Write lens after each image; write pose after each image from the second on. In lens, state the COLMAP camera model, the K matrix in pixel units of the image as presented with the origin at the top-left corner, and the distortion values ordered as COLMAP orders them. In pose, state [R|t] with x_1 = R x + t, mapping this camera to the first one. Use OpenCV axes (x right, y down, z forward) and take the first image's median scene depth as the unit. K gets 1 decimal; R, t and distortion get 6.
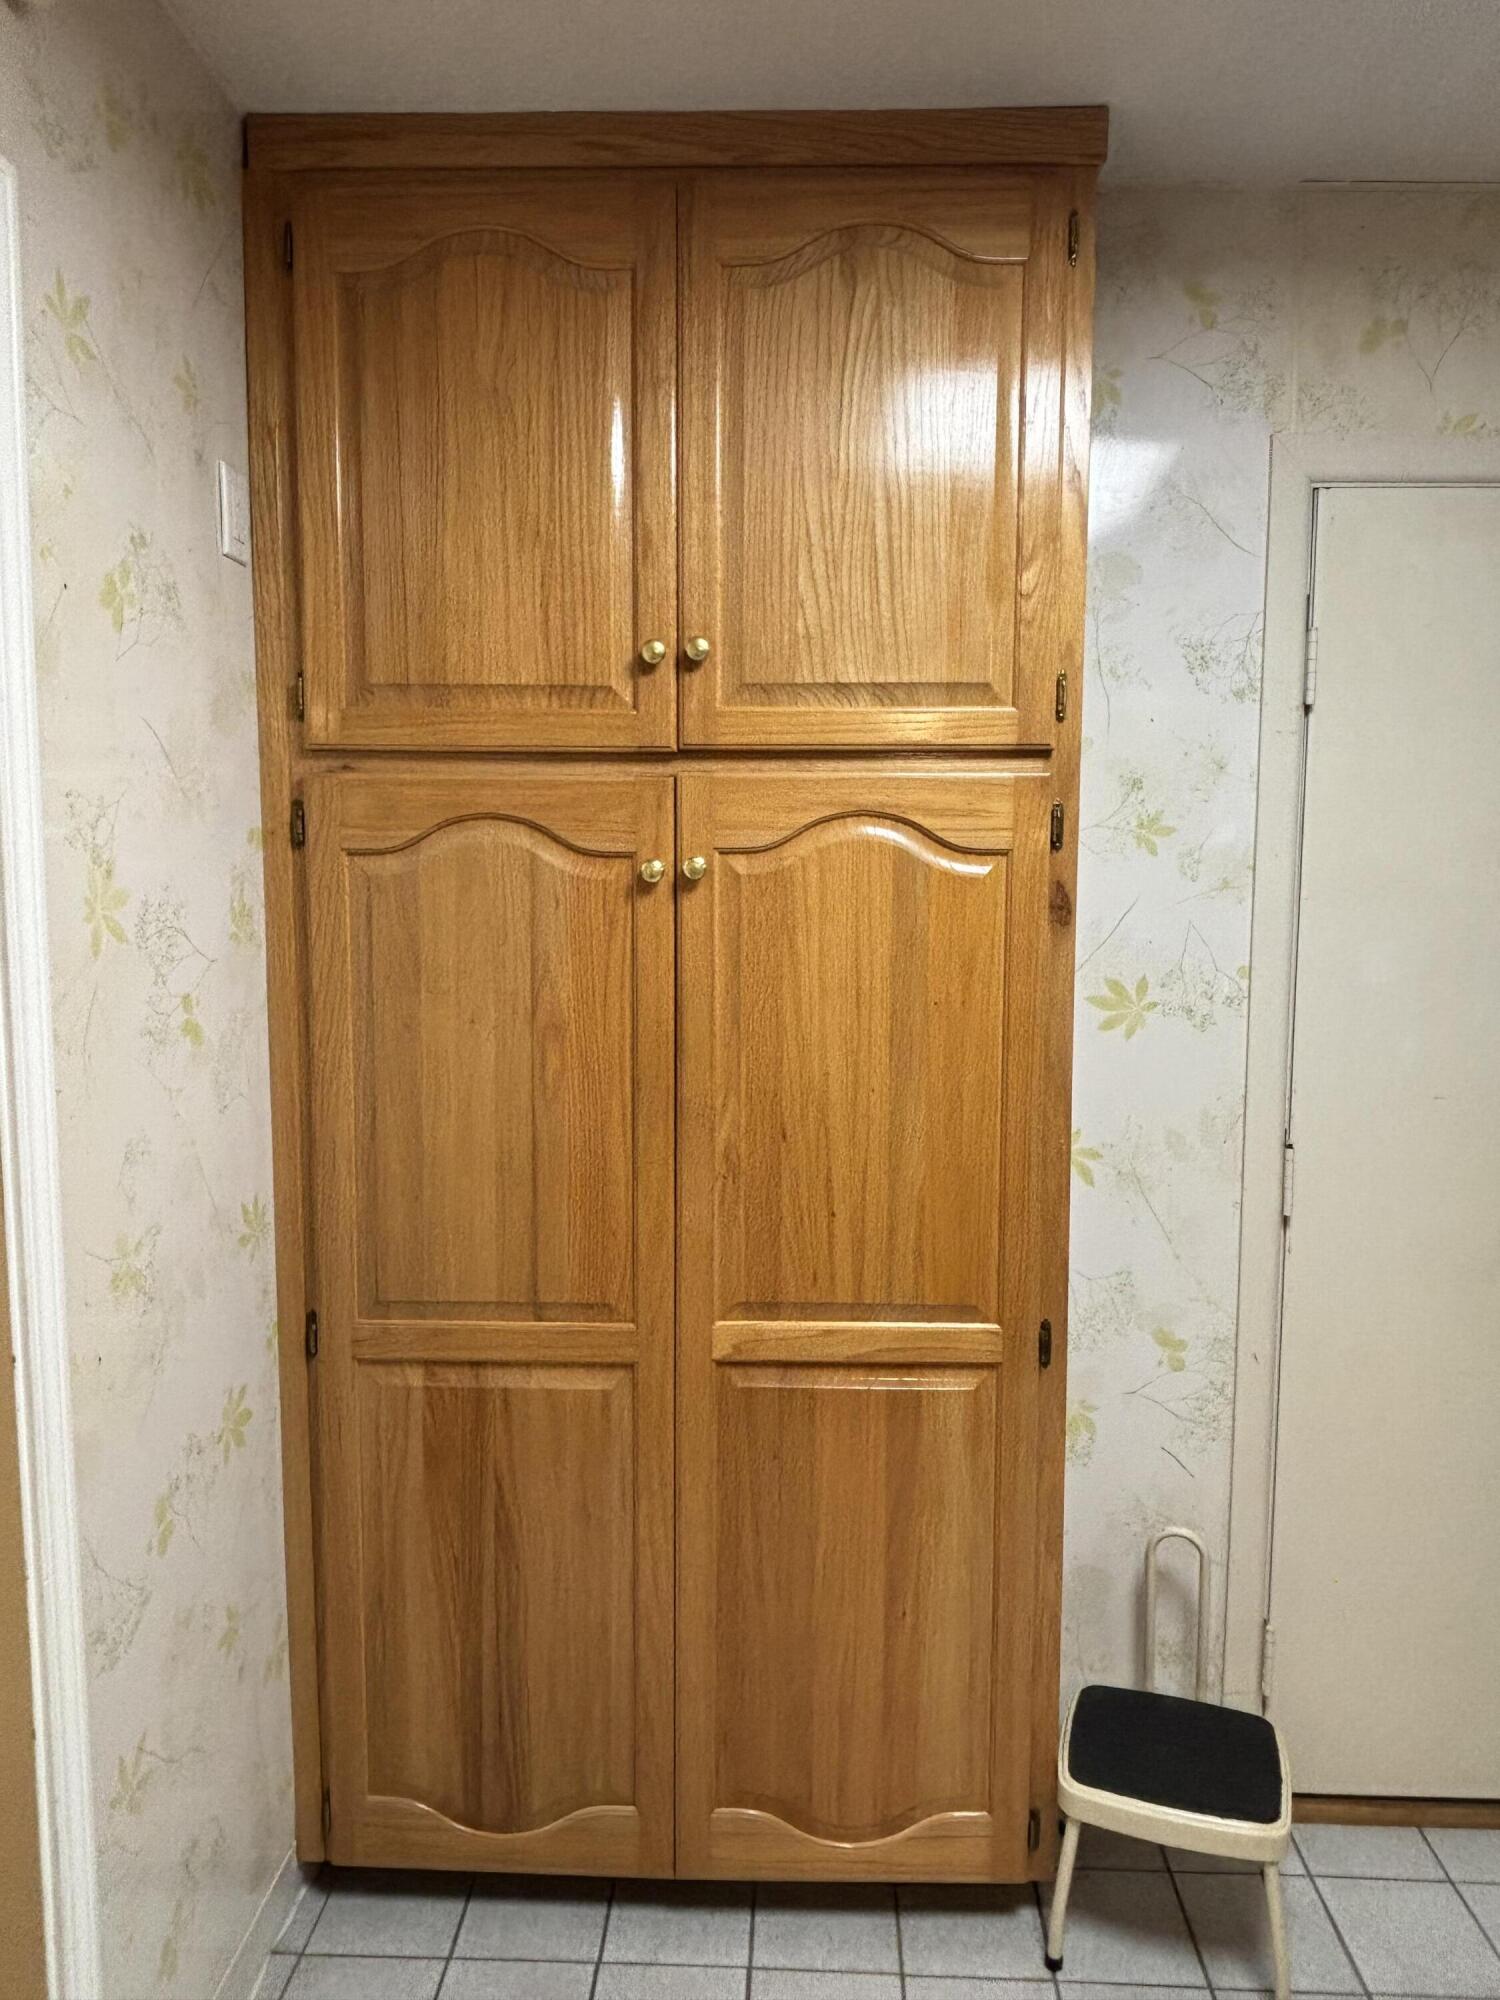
lens RADIAL K [[1296.4, 0, 745.4], [0, 1296.4, 1000.5], [0, 0, 1]] dist [0.013986, -0.023020]
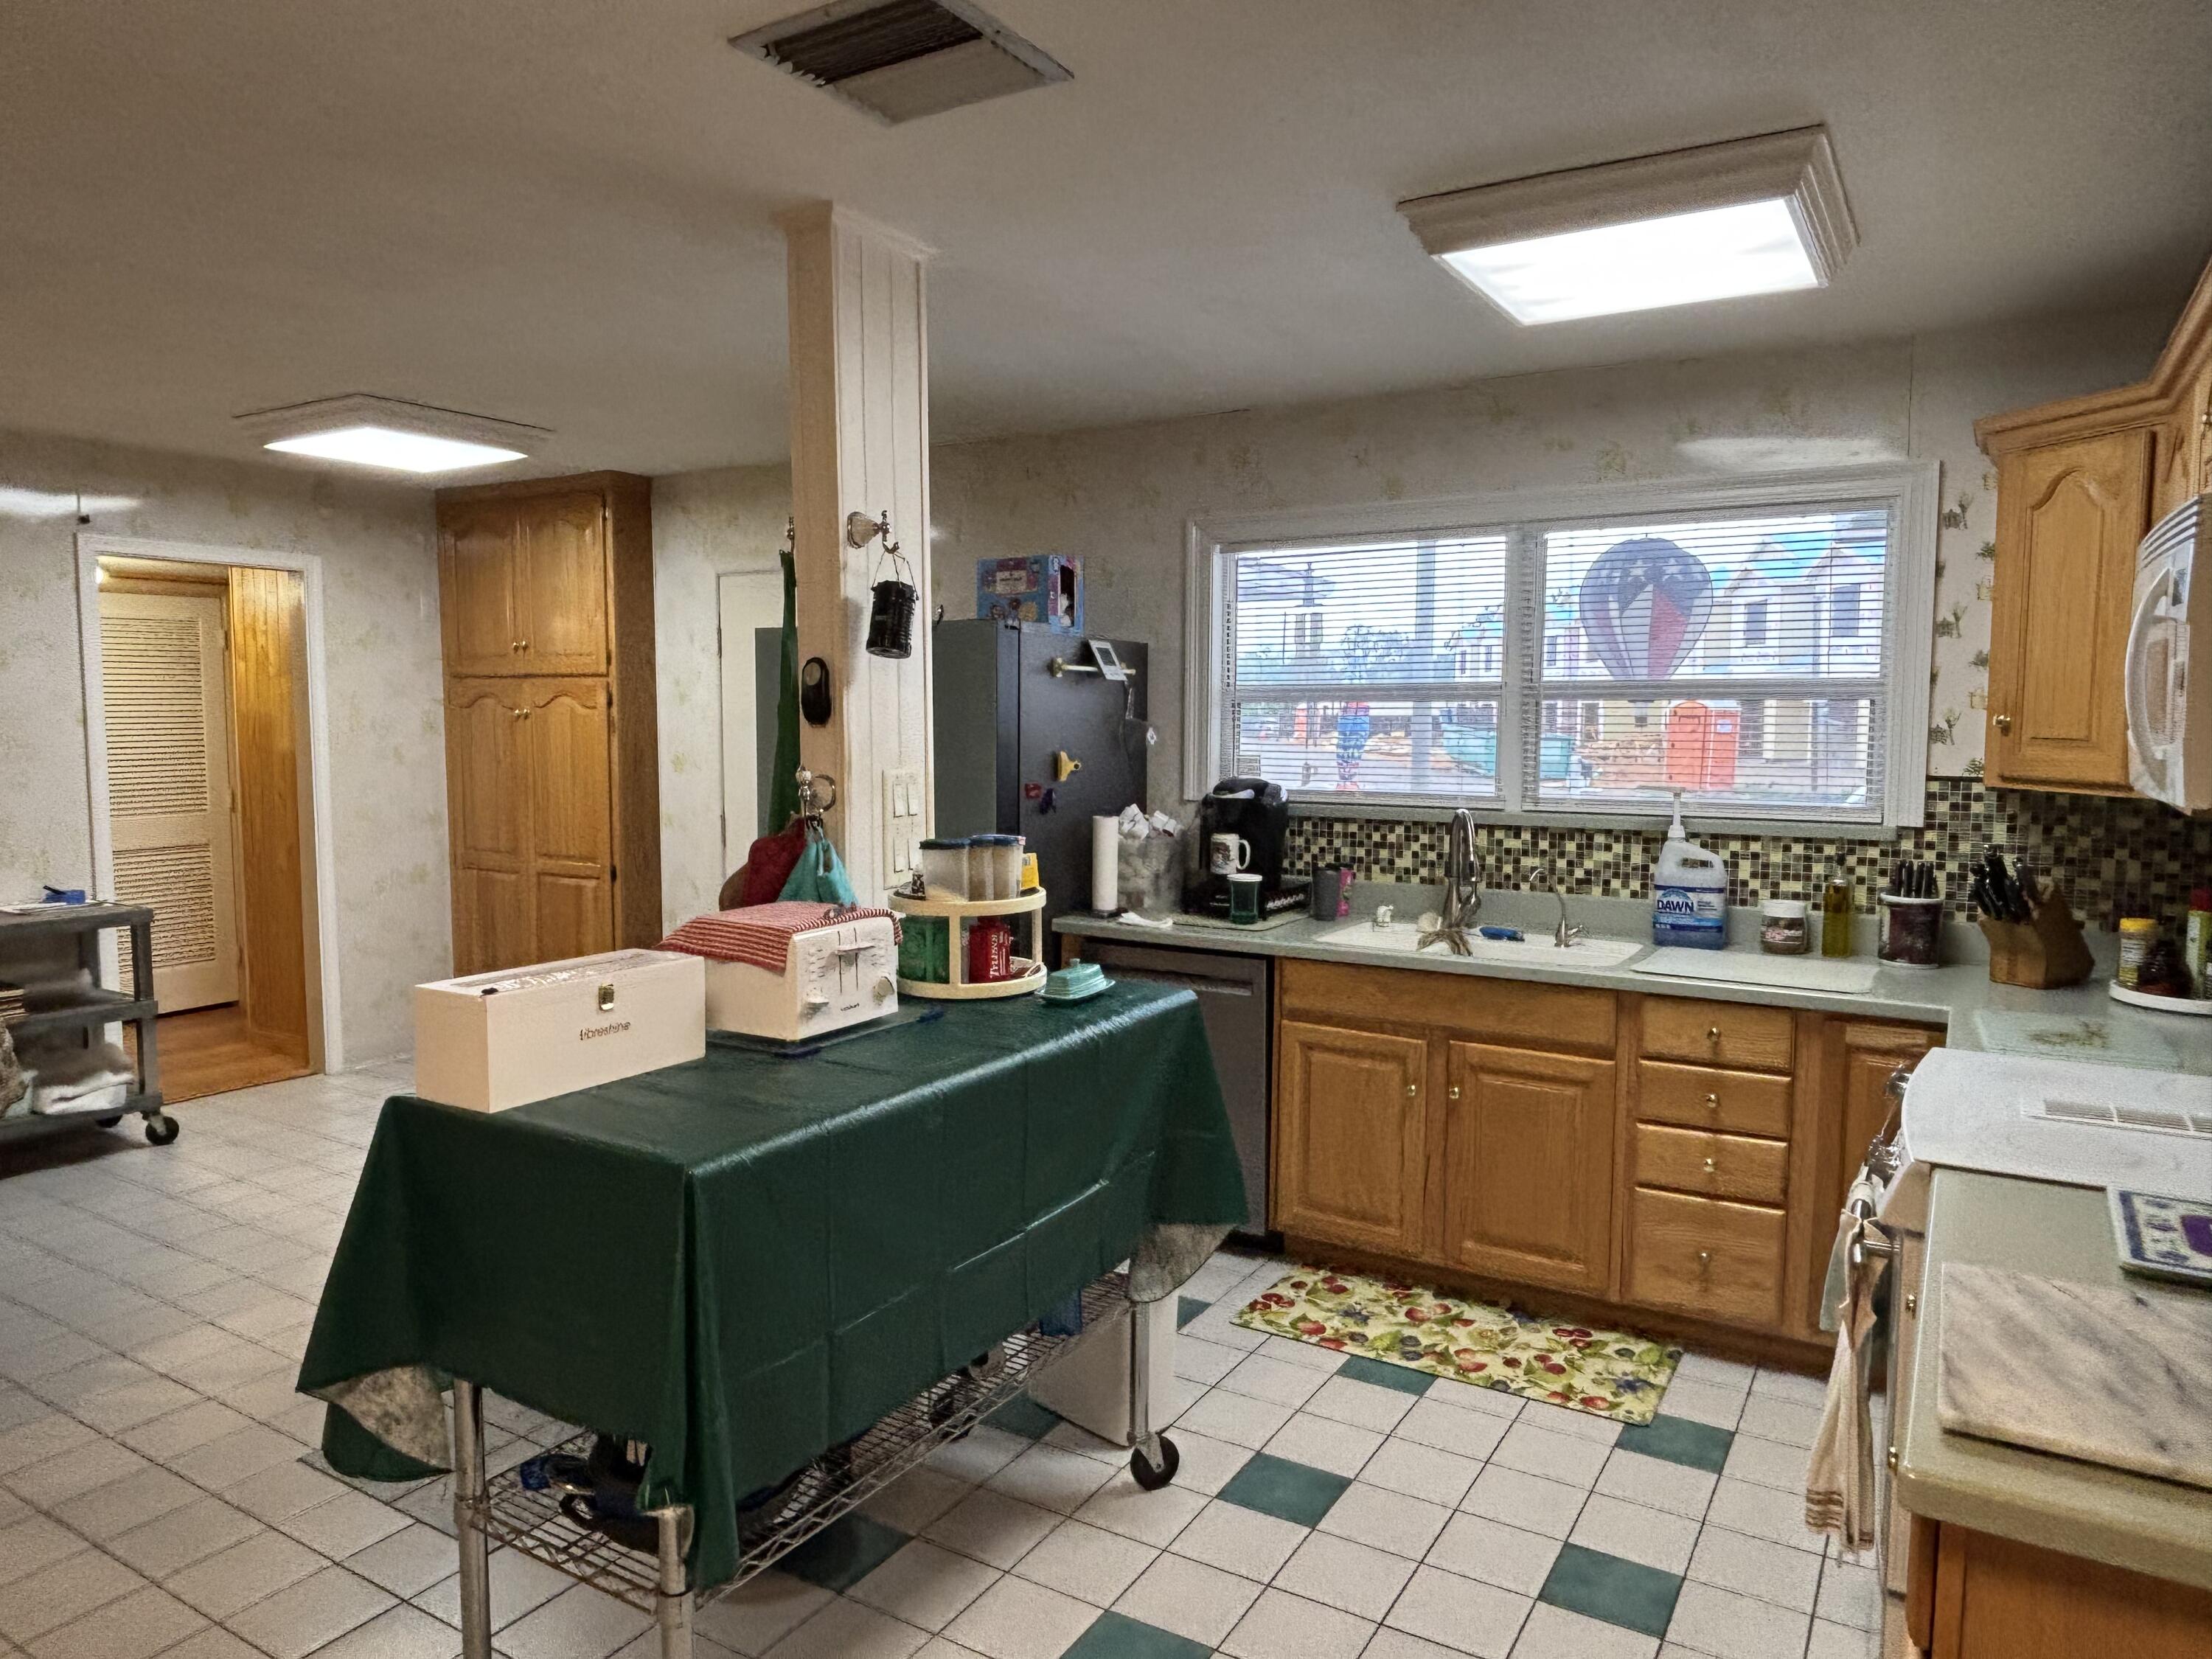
lens RADIAL K [[1433.9, 0, 1107.6], [0, 1433.9, 828.0], [0, 0, 1]] dist [0.013986, -0.023020]
pose [[0.875047, 0.046952, -0.481755, 2.799937], [-0.052806, 0.998604, 0.001408, 0.098457], [0.481148, 0.024208, 0.876305, -1.337026]]
